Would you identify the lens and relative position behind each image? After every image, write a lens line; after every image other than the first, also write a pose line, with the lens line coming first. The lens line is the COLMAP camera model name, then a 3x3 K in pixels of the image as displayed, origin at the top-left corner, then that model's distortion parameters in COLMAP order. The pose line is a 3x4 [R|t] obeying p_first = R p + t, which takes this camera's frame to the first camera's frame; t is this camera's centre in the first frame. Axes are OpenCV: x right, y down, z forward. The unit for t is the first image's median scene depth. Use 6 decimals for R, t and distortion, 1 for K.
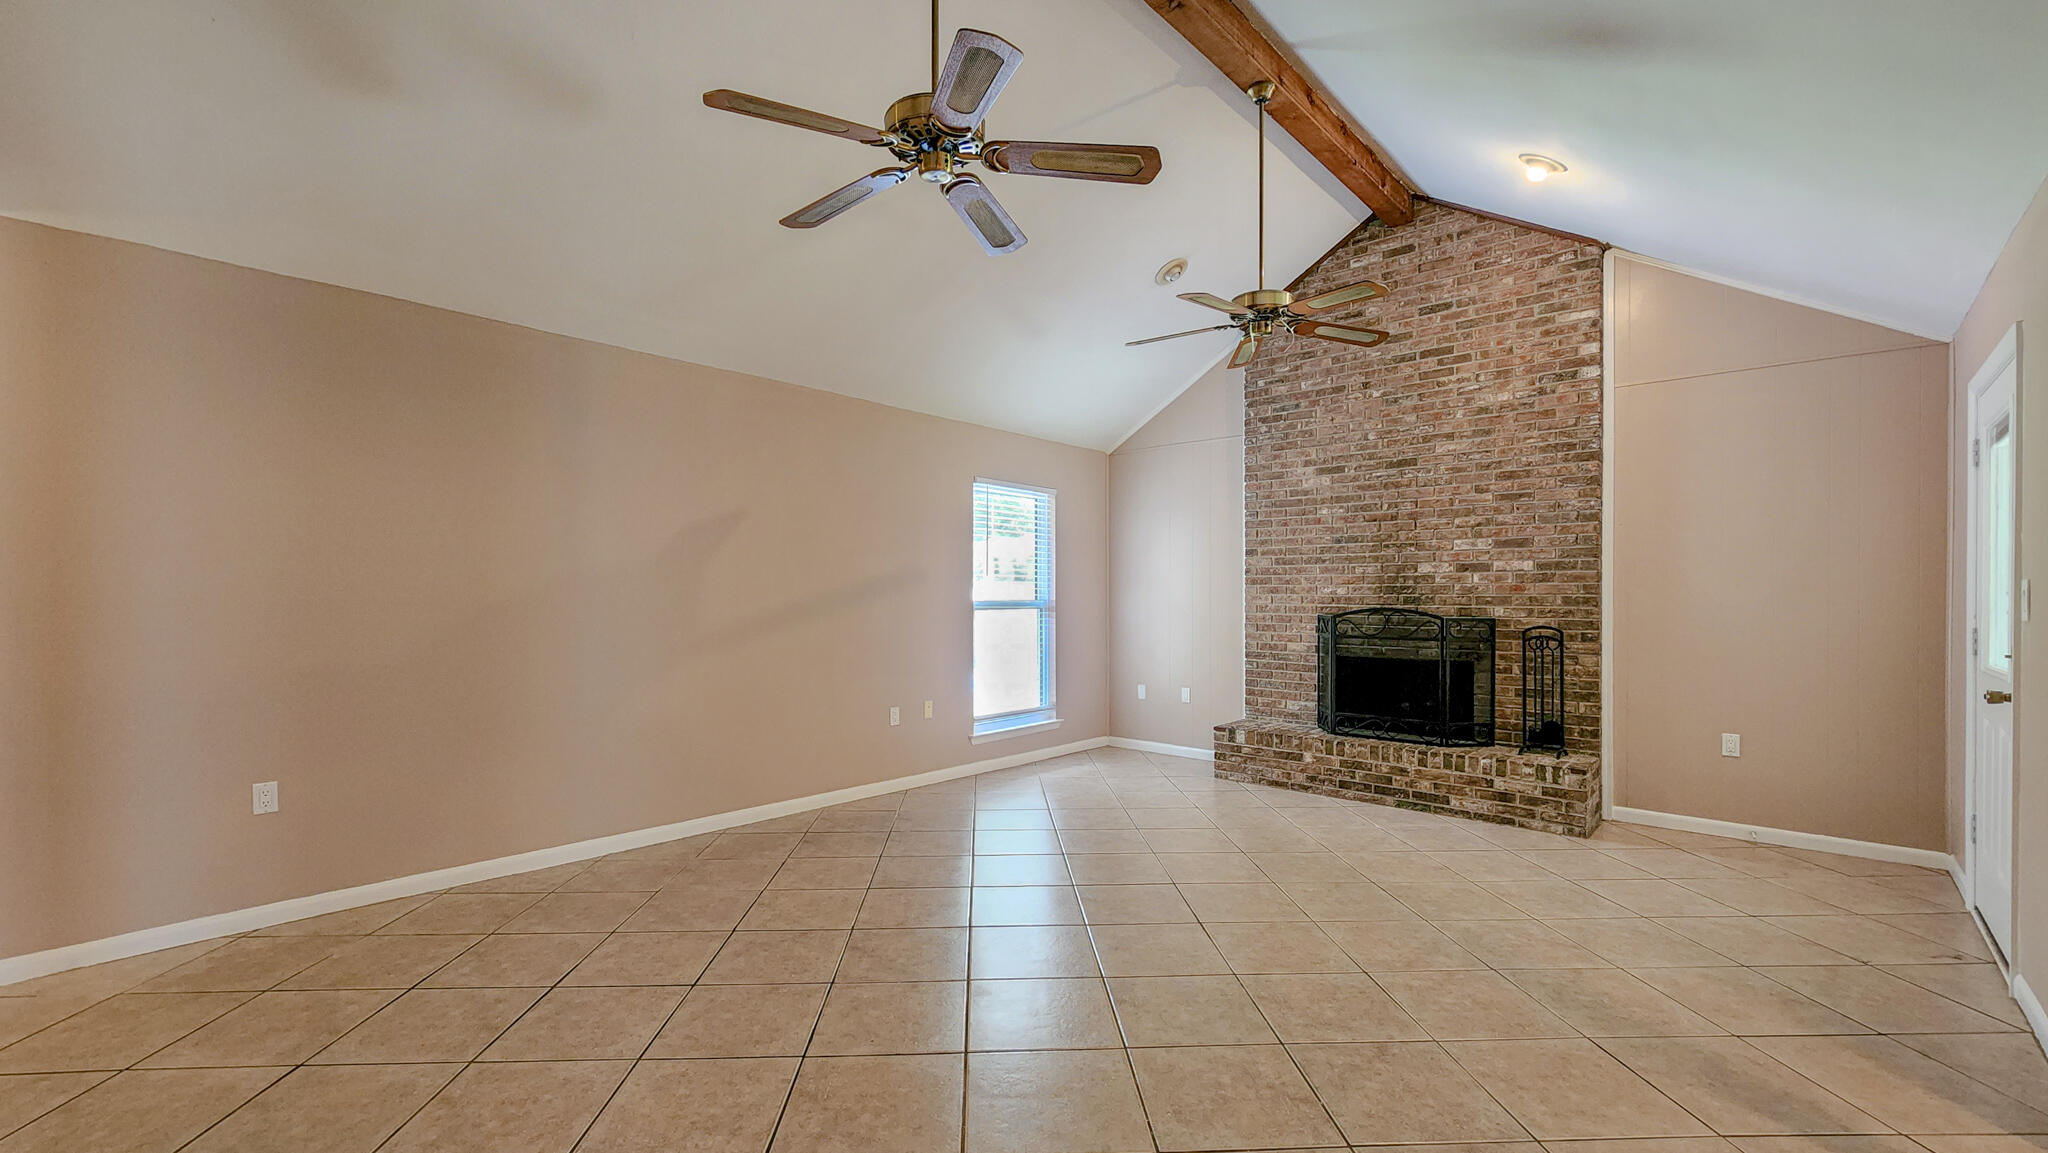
lens RADIAL K [[855.5, 0, 1013.3], [0, 855.5, 598.2], [0, 0, 1]] dist [0.001182, -0.000104]
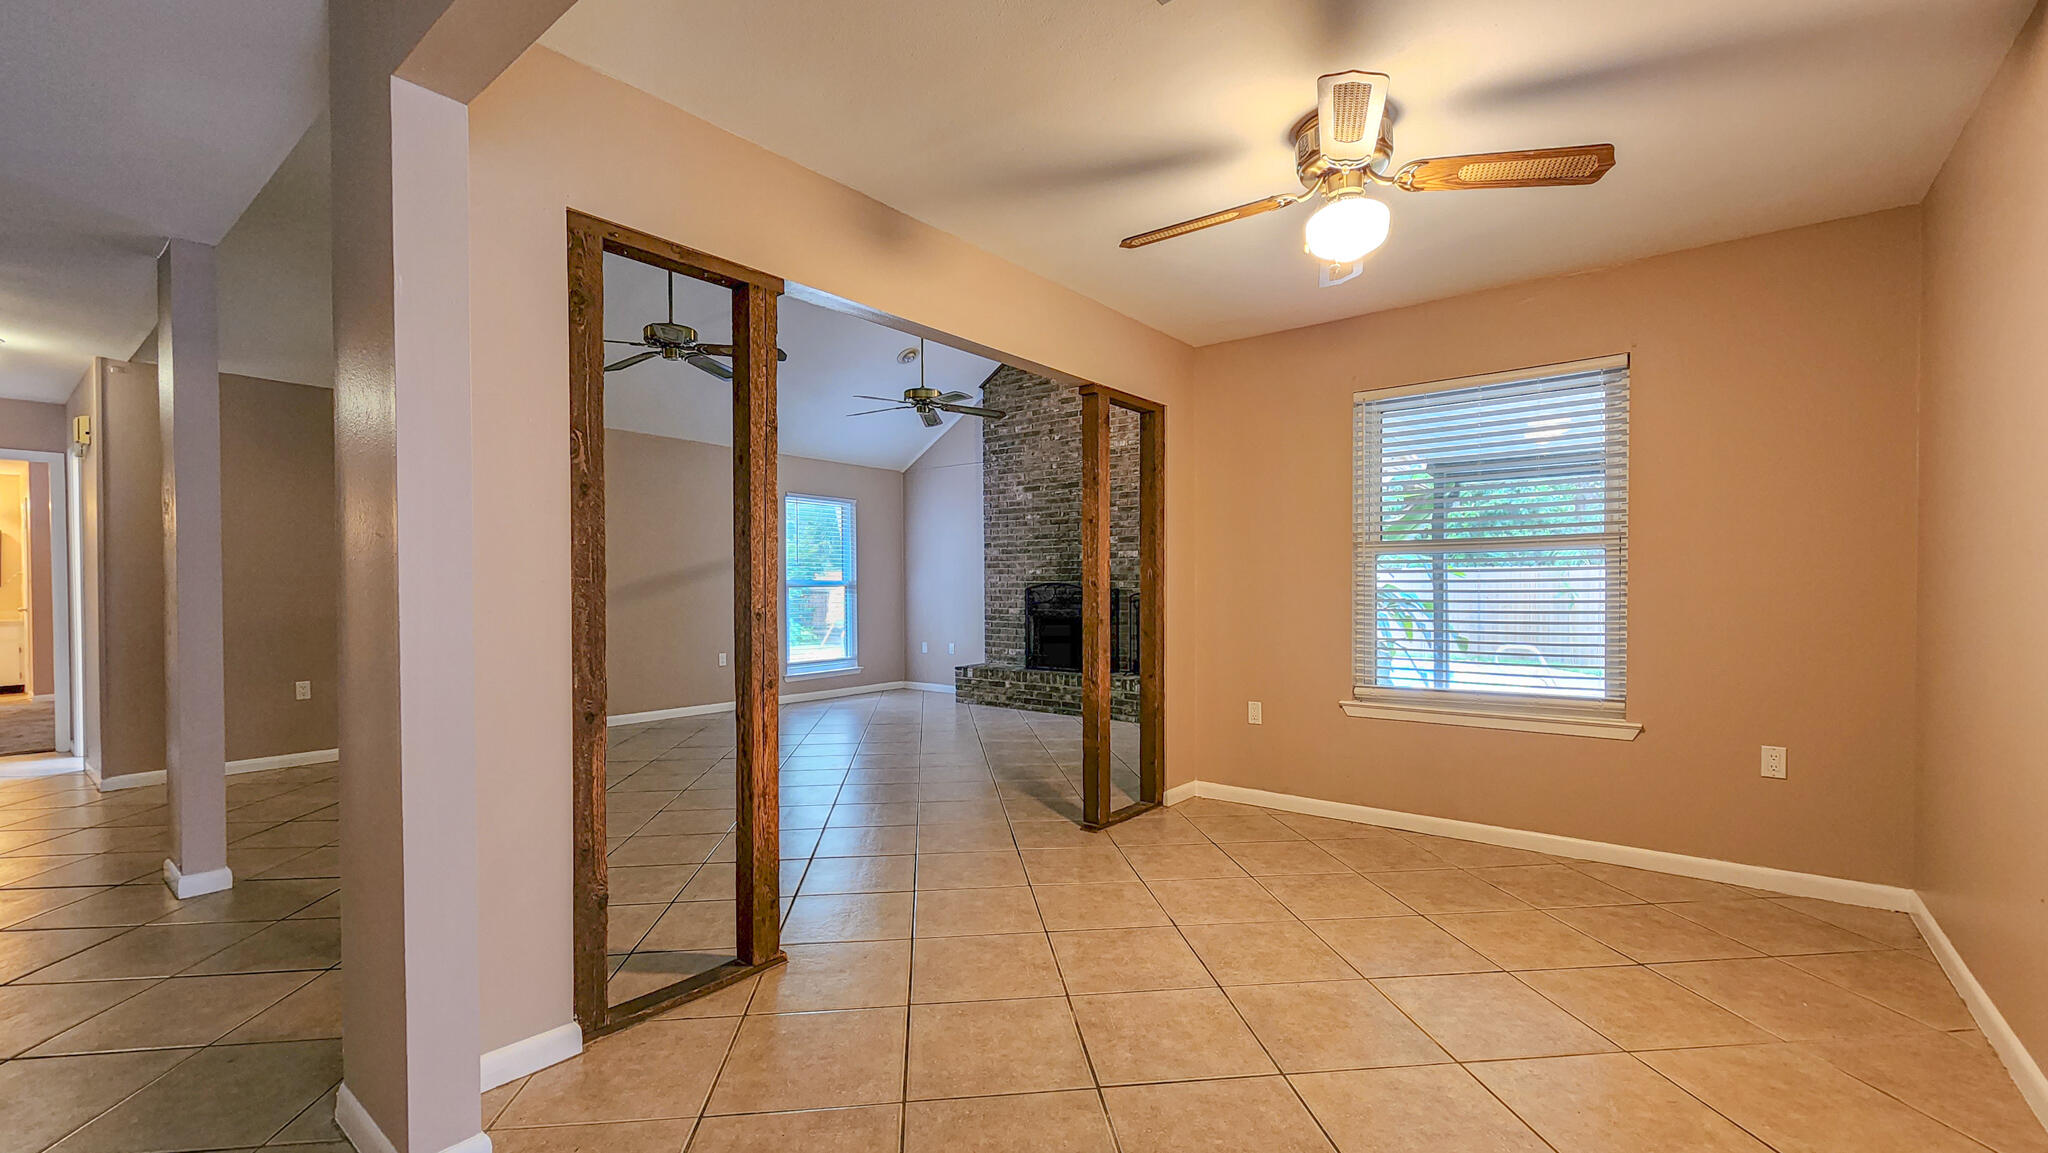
lens RADIAL K [[845.6, 0, 1021.2], [0, 845.6, 599.5], [0, 0, 1]] dist [0.000332, -0.000266]
pose [[0.997337, -0.004538, 0.072784, 0.259126], [0.003743, 0.999932, 0.011046, 0.023334], [-0.072829, -0.010744, 0.997287, -0.451031]]
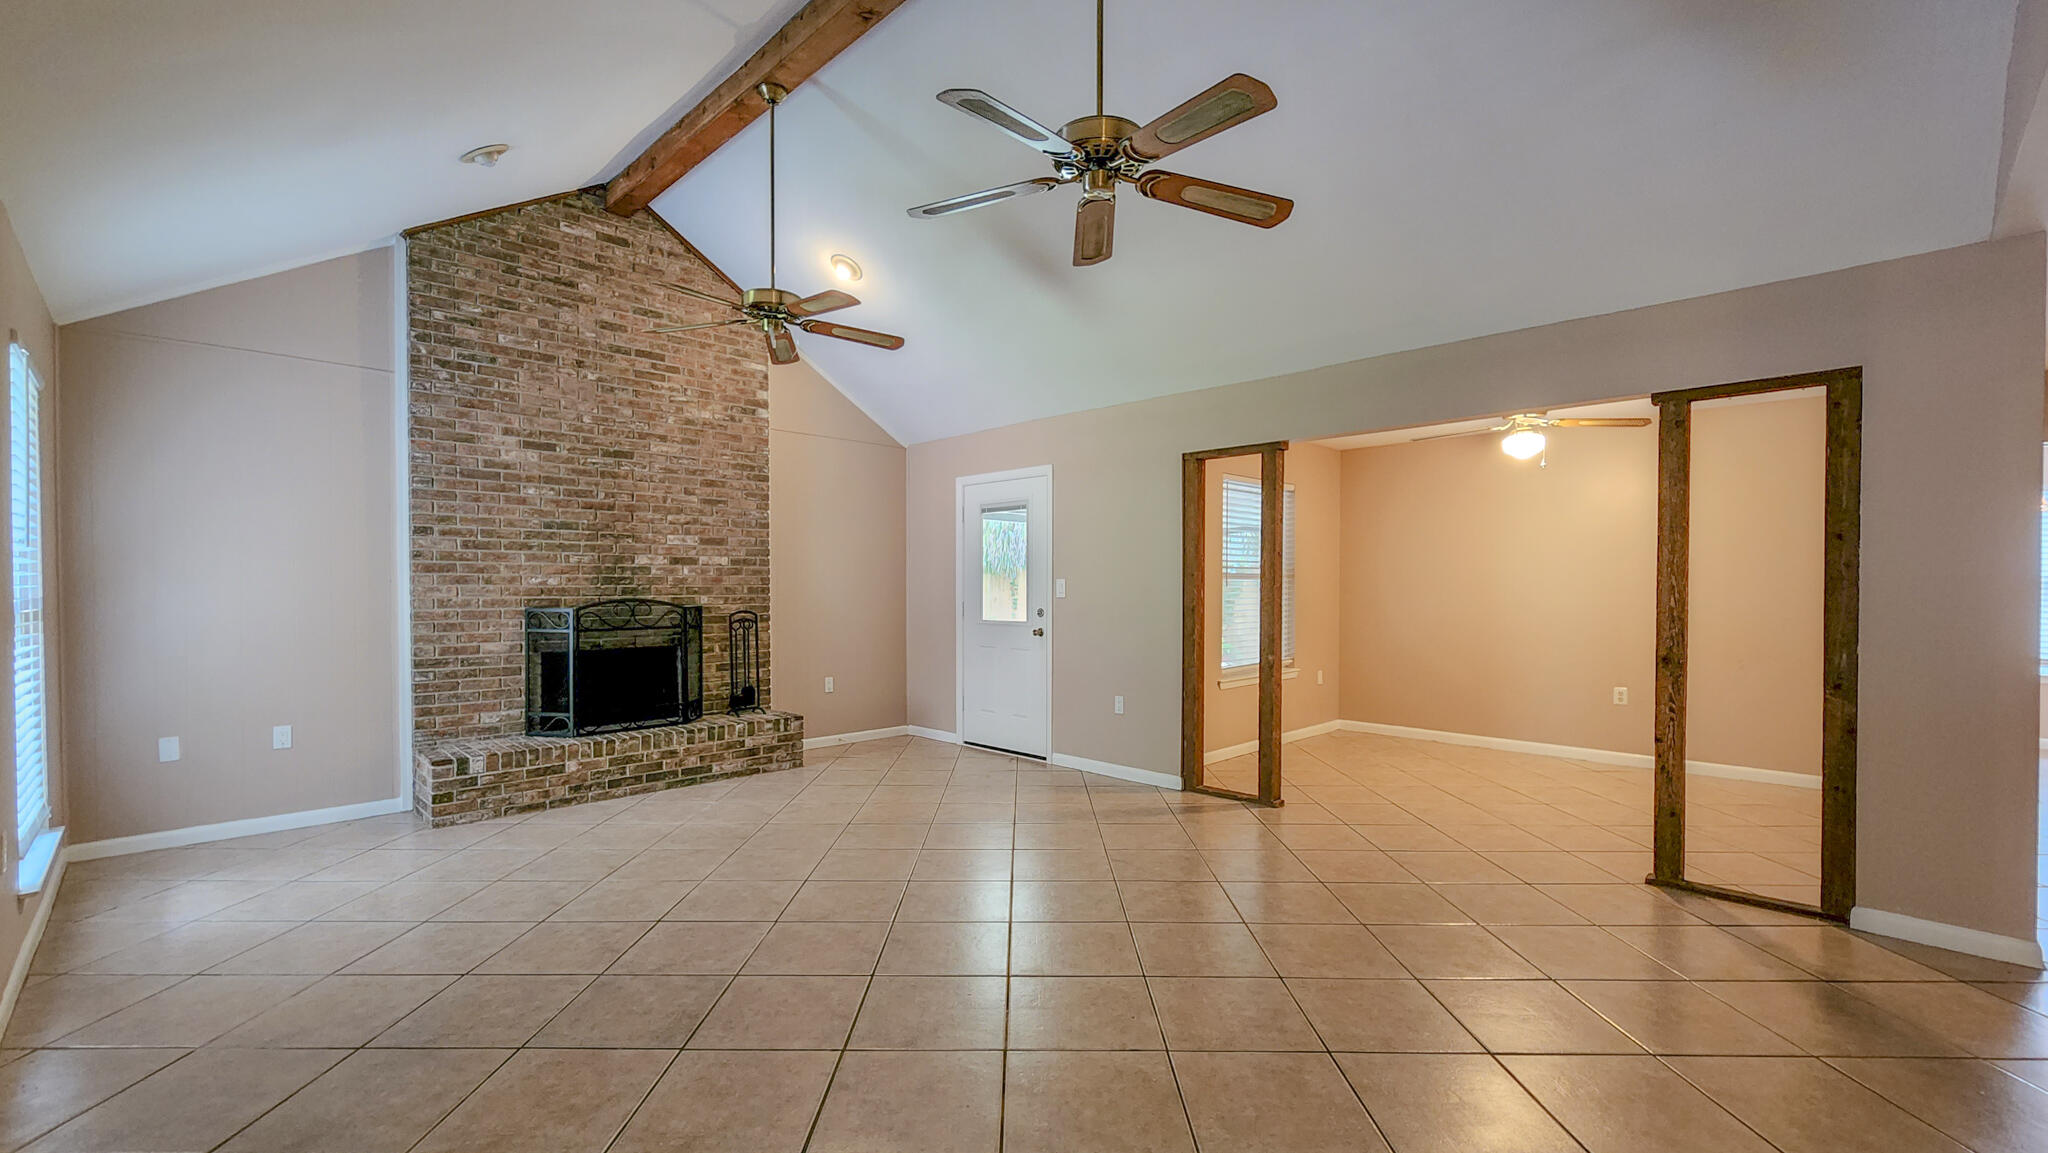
lens RADIAL K [[855.4, 0, 1029.2], [0, 855.4, 598.9], [0, 0, 1]] dist [0.001046, -0.000278]
pose [[0.034561, -0.016958, 0.999259, -0.528834], [0.003211, 0.999853, 0.016857, -0.003589], [-0.999397, 0.002626, 0.034610, 0.480752]]
